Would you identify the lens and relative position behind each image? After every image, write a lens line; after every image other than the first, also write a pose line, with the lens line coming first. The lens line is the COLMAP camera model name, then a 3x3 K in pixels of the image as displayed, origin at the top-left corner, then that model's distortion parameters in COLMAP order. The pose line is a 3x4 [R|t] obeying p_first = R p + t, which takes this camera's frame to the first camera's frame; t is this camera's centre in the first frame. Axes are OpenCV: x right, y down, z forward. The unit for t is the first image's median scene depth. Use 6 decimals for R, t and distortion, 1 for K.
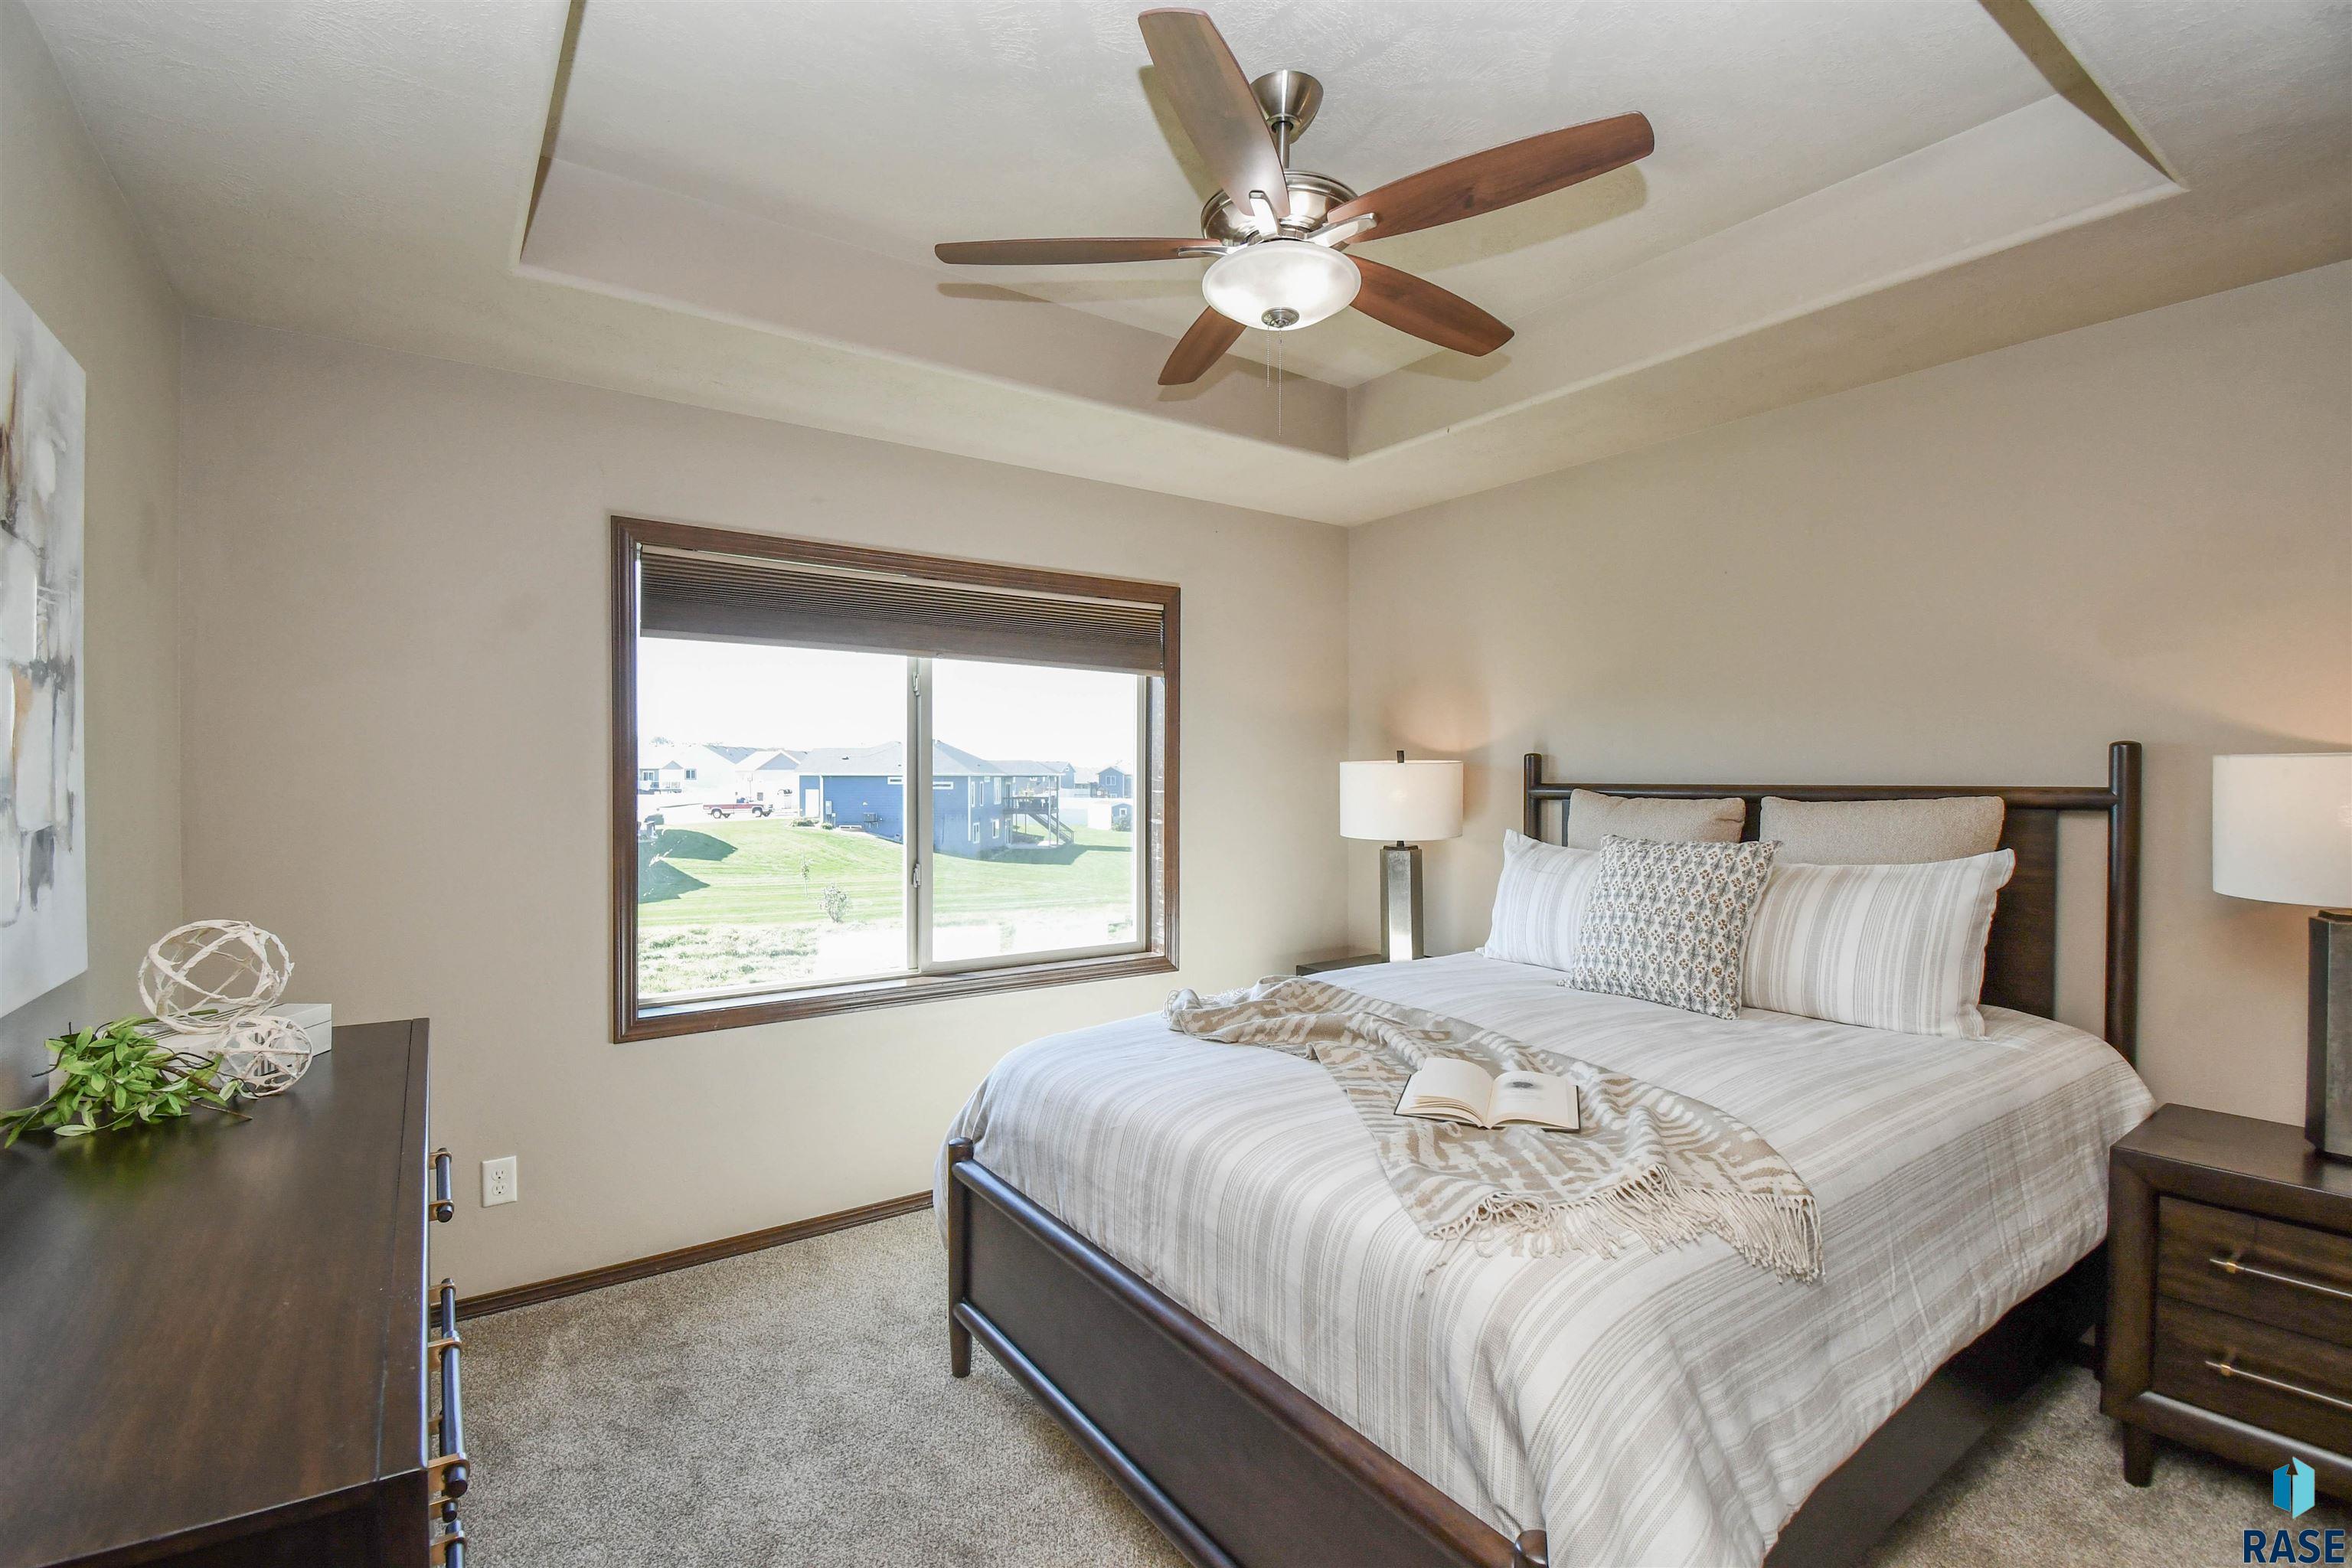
lens RADIAL K [[1065.7, 0, 1134.7], [0, 1065.7, 771.8], [0, 0, 1]] dist [0.004503, -0.012431]
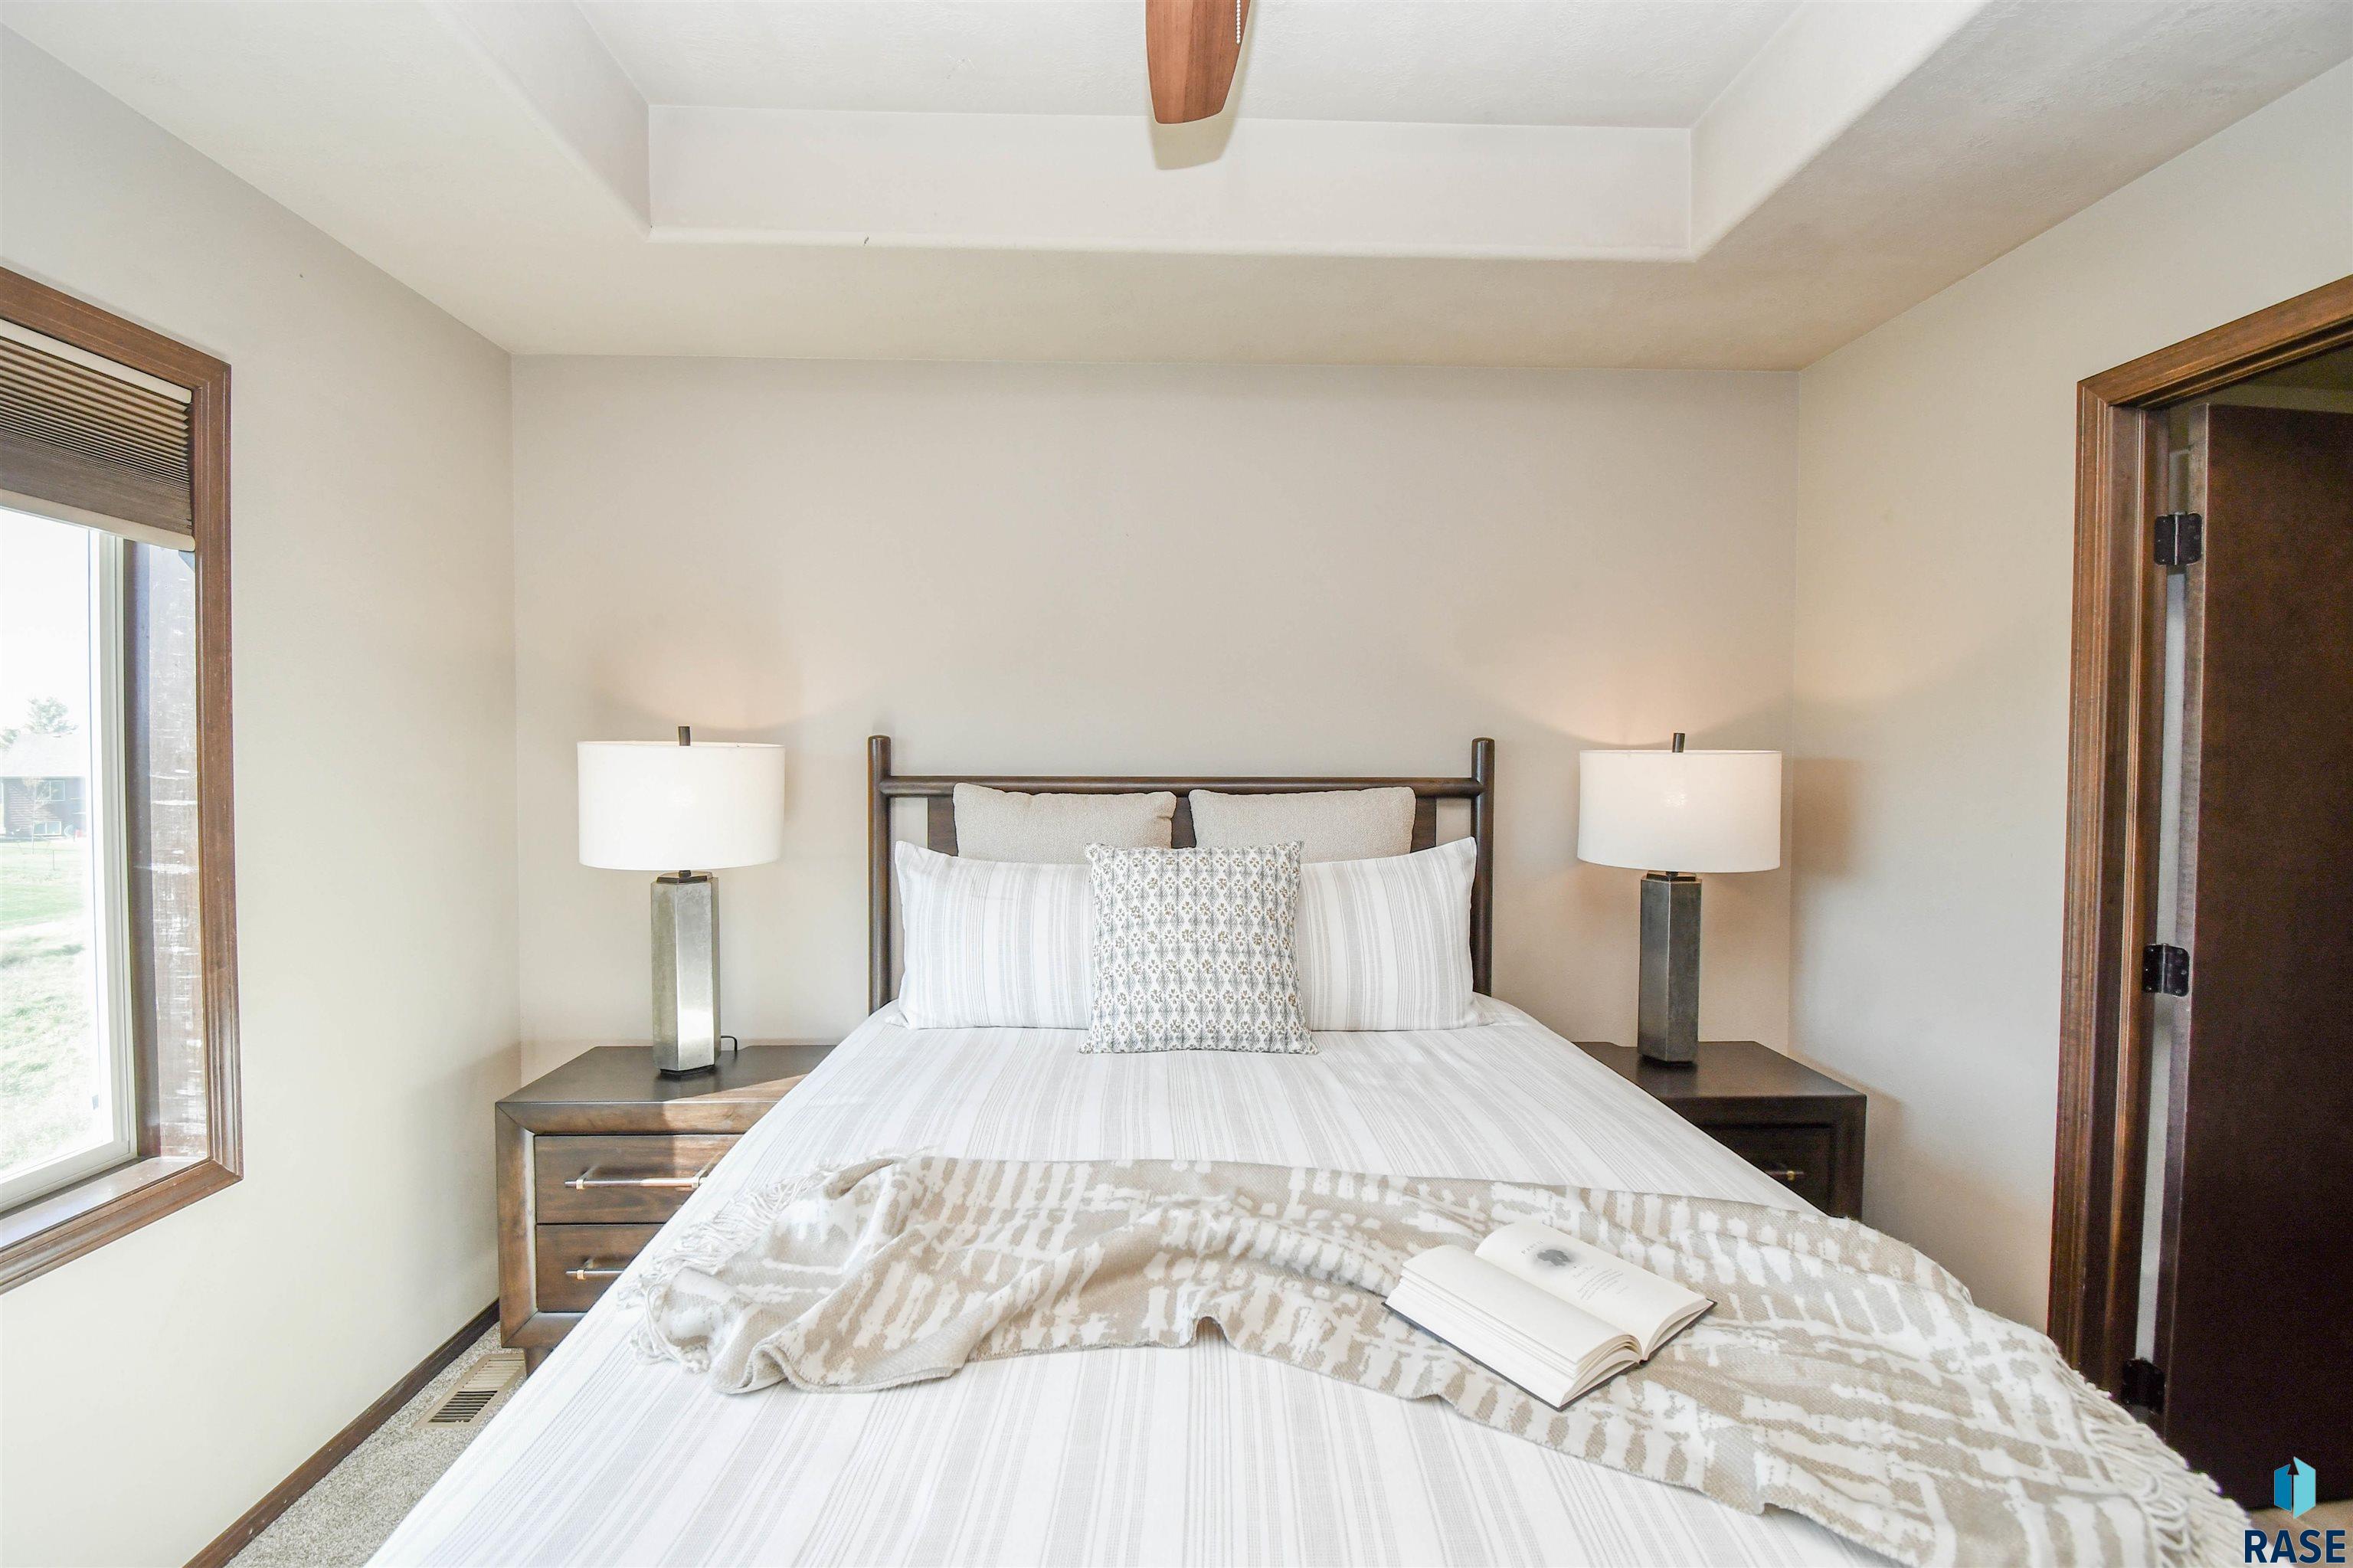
lens RADIAL K [[1066.2, 0, 1170.3], [0, 1066.2, 783.4], [0, 0, 1]] dist [0.004503, -0.012431]
pose [[0.523381, -0.017374, 0.851922, -0.206530], [-0.005465, 0.999703, 0.023746, -0.003918], [-0.852081, -0.017083, 0.523131, 0.593623]]
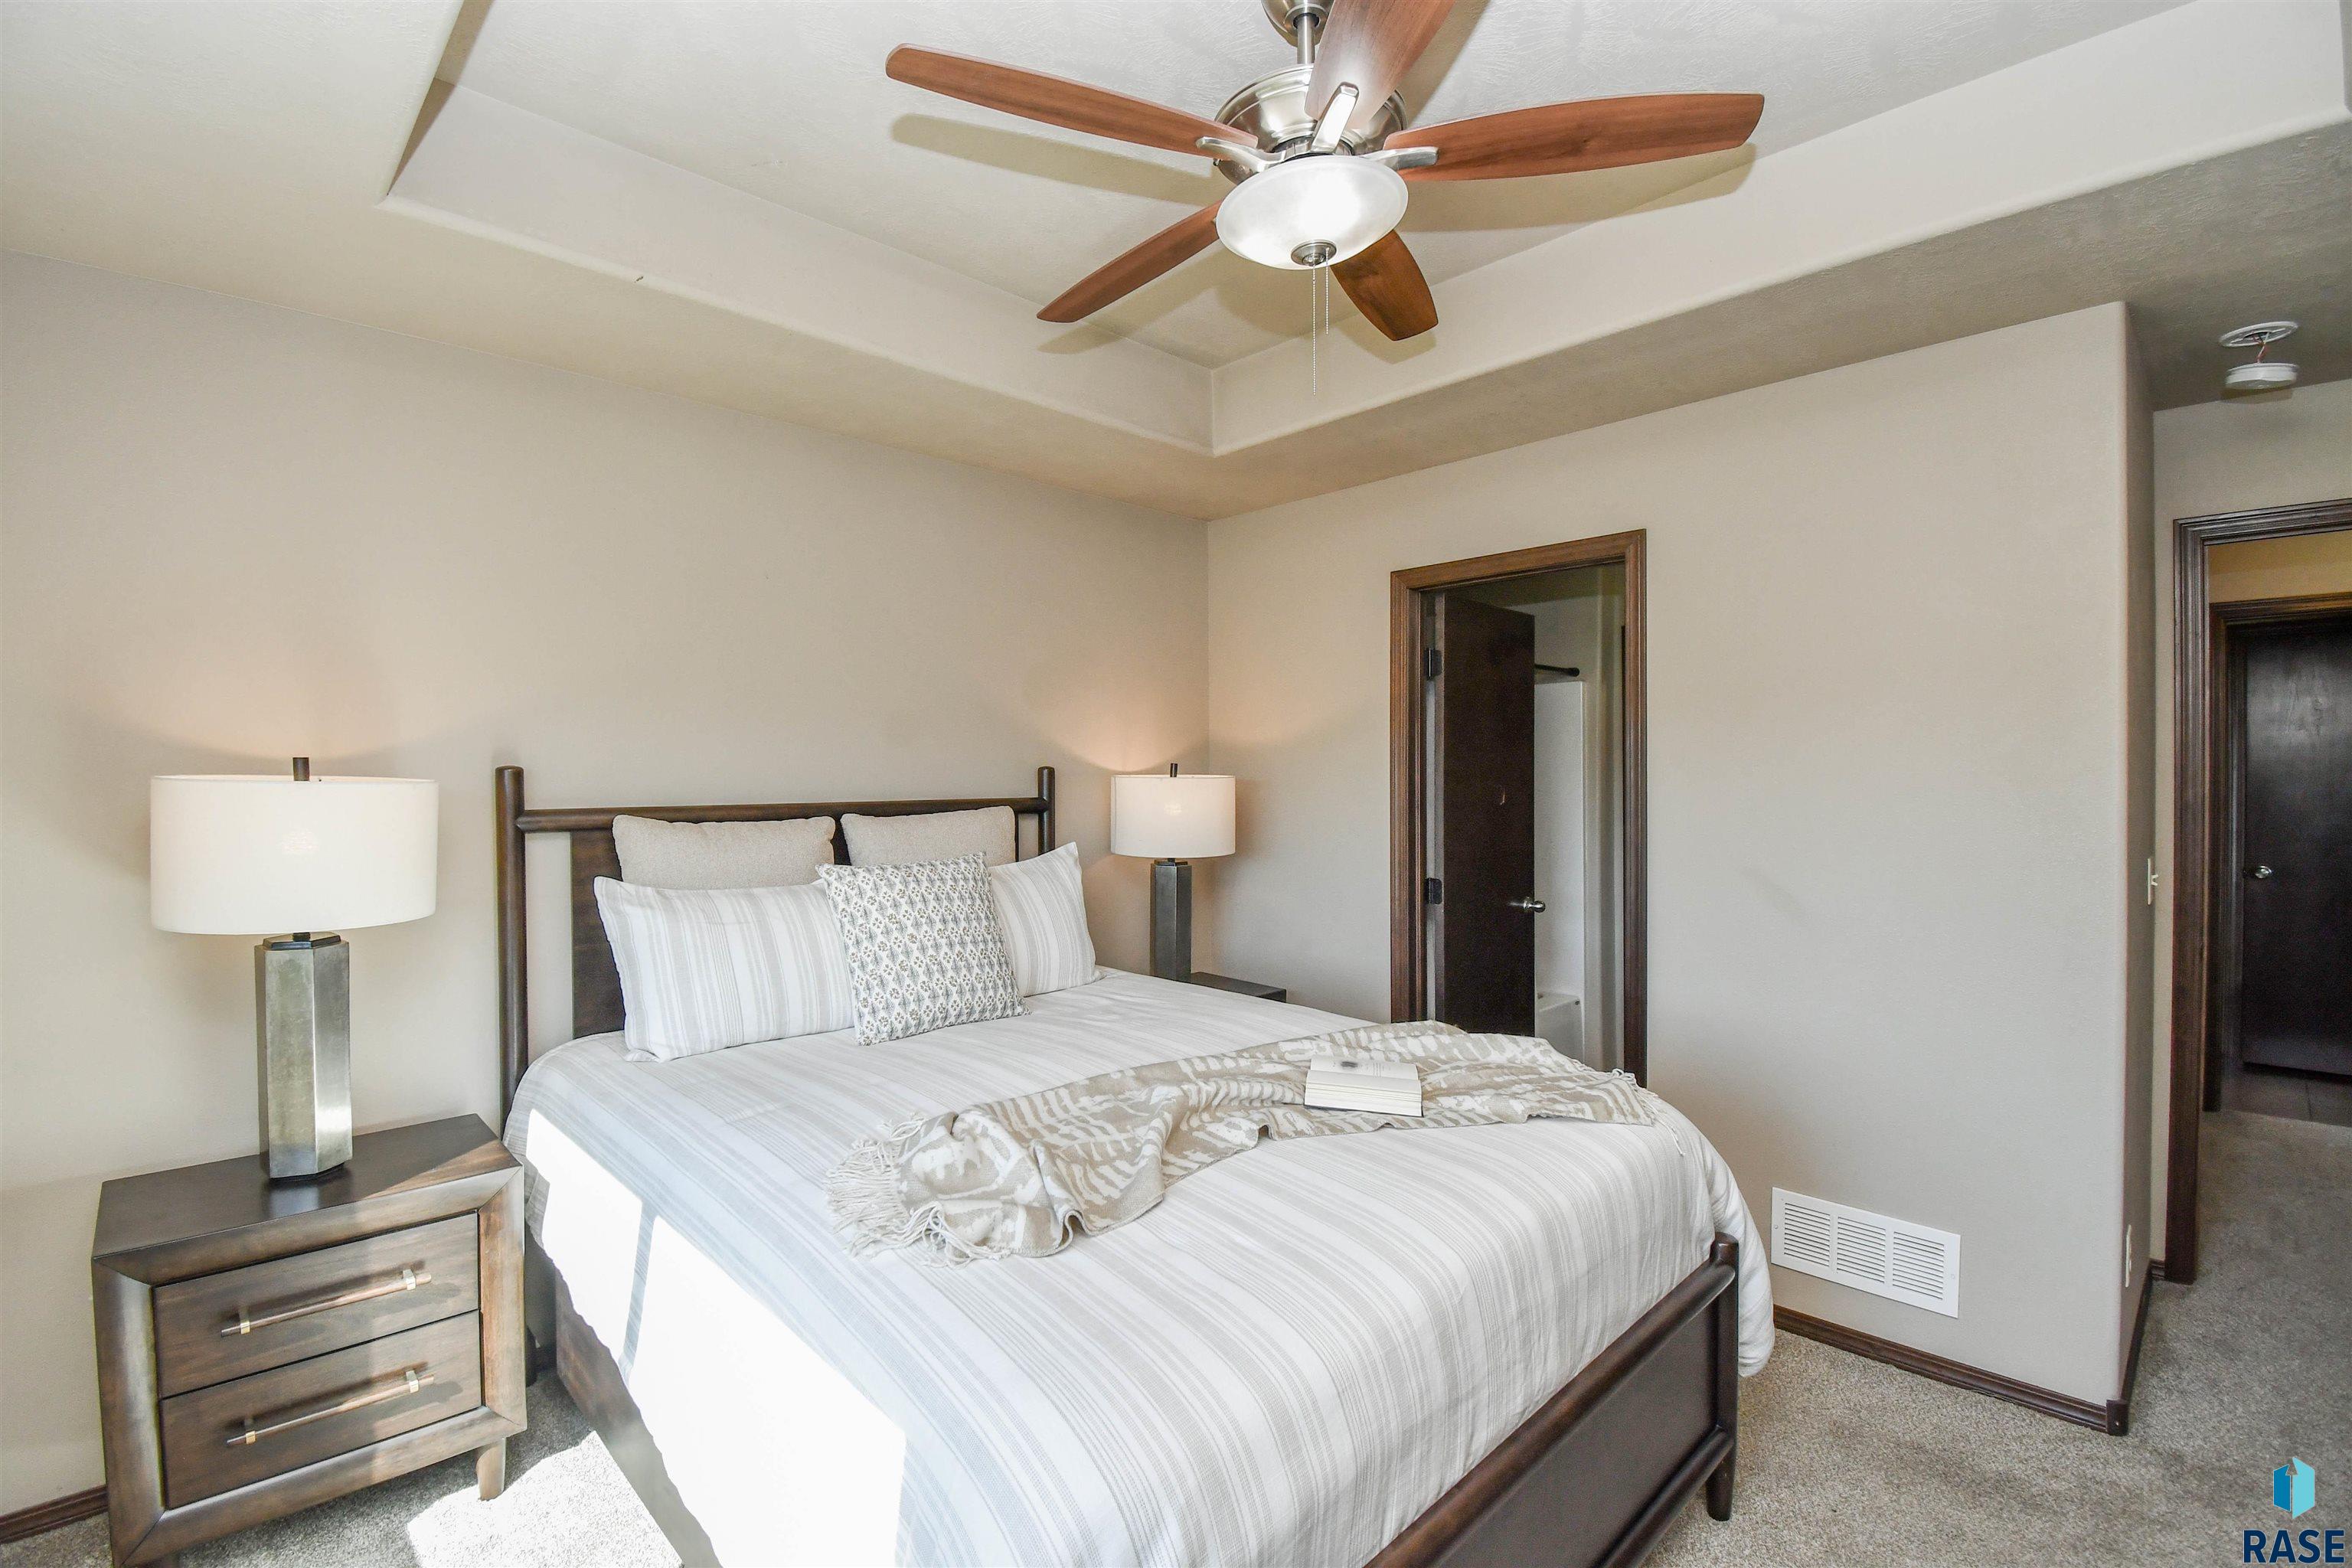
lens RADIAL K [[1065.7, 0, 1157.4], [0, 1065.7, 779.7], [0, 0, 1]] dist [0.004503, -0.012431]
pose [[-0.186280, -0.003005, 0.982492, -0.501281], [0.005132, 0.999979, 0.004031, -0.013130], [-0.982483, 0.005793, -0.186260, 0.975052]]
